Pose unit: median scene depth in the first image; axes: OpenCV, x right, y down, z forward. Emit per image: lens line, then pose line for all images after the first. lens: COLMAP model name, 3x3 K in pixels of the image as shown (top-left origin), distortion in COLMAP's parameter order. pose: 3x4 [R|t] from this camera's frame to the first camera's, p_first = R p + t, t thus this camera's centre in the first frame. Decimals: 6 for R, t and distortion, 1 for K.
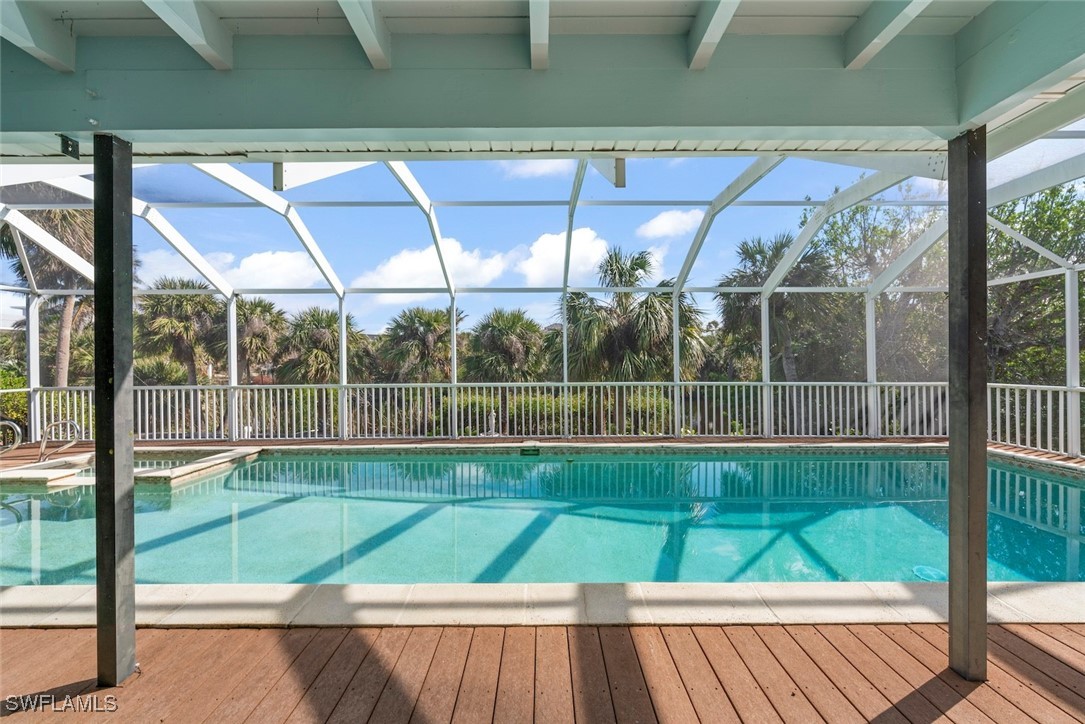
lens RADIAL K [[411.9, 0, 542.0], [0, 411.9, 364.5], [0, 0, 1]] dist [-0.007495, -0.000288]
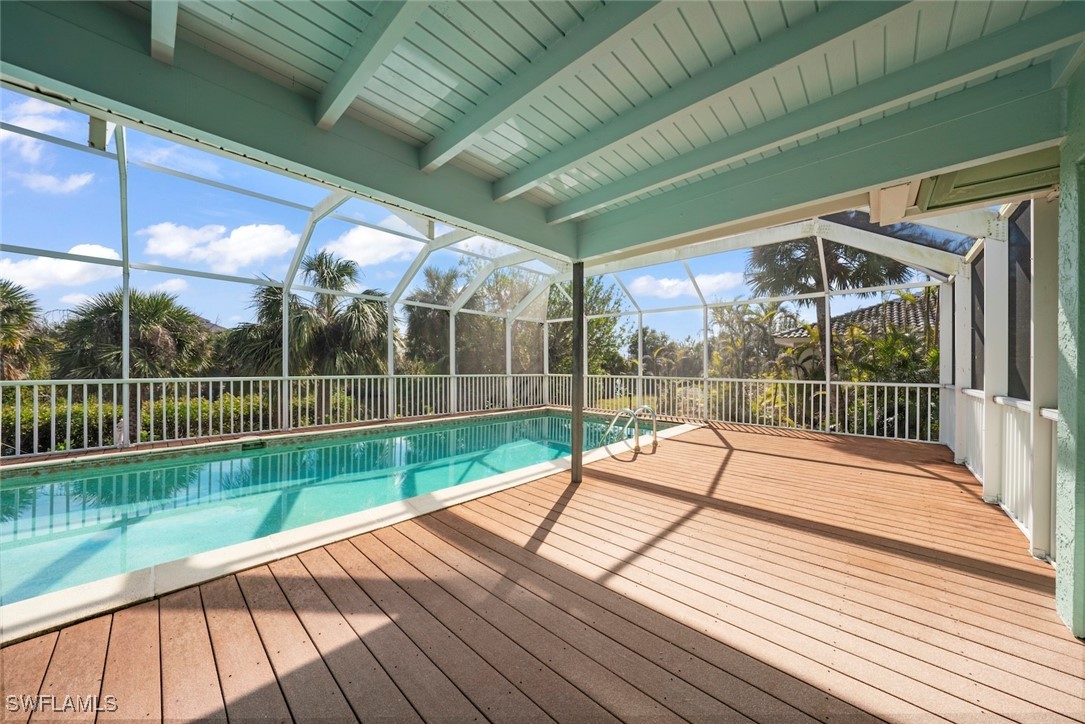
lens RADIAL K [[372.1, 0, 539.1], [0, 372.1, 365.7], [0, 0, 1]] dist [-0.014889, 0.000117]
pose [[0.685036, 0.010727, 0.728430, -0.162254], [-0.008412, 0.999941, -0.006814, 0.016488], [-0.728460, -0.001459, 0.685087, -0.079009]]
